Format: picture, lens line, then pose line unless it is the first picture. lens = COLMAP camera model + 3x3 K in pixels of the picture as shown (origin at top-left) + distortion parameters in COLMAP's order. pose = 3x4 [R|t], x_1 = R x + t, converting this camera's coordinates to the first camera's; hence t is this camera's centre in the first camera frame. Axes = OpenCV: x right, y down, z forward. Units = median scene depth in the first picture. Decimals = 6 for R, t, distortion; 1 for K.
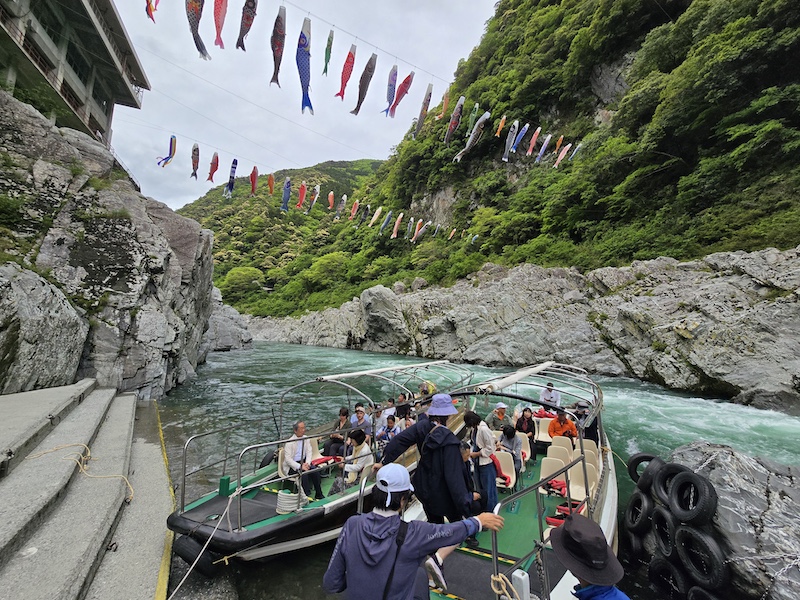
lens RADIAL K [[327.7, 0, 398.5], [0, 327.7, 294.1], [0, 0, 1]] dist [0.000001, 0.000044]
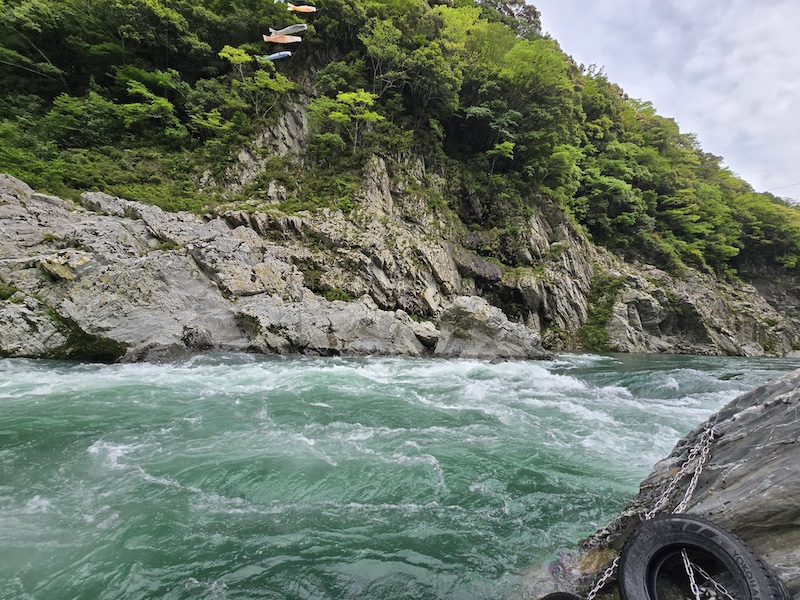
lens RADIAL K [[327.7, 0, 398.5], [0, 327.7, 294.1], [0, 0, 1]] dist [0.000001, 0.000044]
pose [[-0.068600, 0.101864, 0.992430, 0.082948], [-0.168096, 0.979371, -0.112143, 0.057610], [-0.983381, -0.174516, -0.050062, 0.166289]]
